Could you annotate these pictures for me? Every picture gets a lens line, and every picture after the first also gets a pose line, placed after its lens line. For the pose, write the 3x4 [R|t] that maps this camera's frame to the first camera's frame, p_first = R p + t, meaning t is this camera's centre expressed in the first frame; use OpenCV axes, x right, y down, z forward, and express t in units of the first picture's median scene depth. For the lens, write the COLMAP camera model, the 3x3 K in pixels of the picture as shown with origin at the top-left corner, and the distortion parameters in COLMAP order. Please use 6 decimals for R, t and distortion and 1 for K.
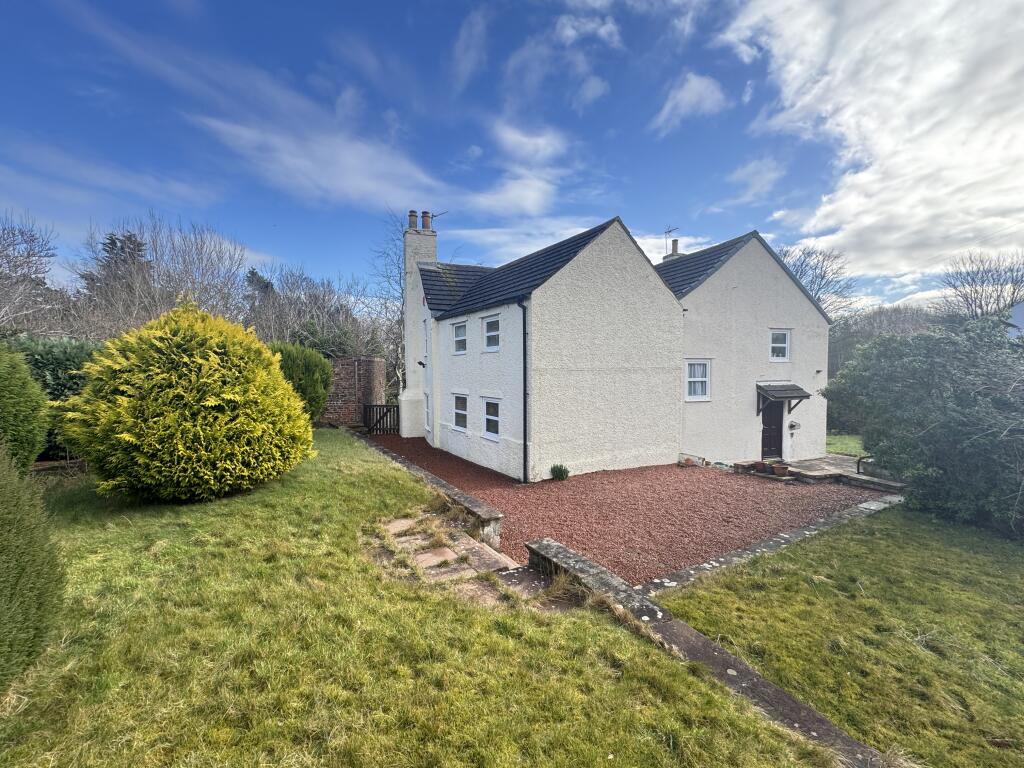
lens RADIAL K [[435.3, 0, 512.2], [0, 435.3, 384.9], [0, 0, 1]] dist [-0.000695, -0.000792]
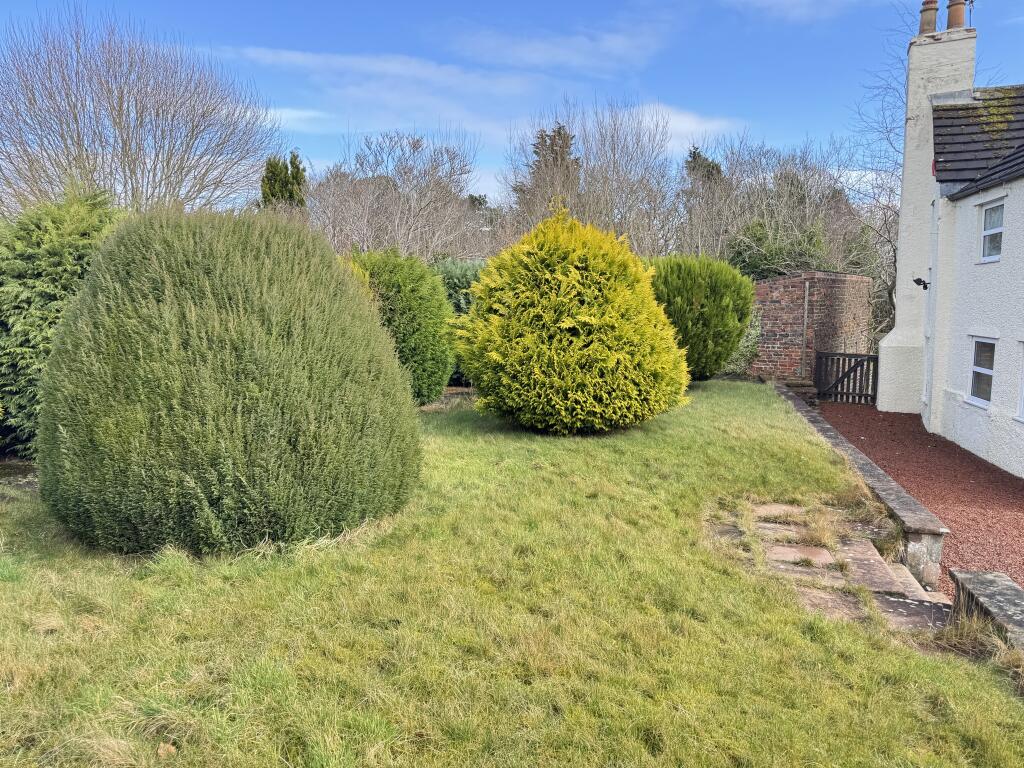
lens RADIAL K [[715.0, 0, 511.2], [0, 715.0, 384.1], [0, 0, 1]] dist [0.033123, -0.017249]
pose [[0.706422, 0.082509, -0.702965, 0.239695], [-0.025547, 0.995507, 0.091172, 0.029491], [0.707329, -0.046447, 0.705357, -0.099824]]
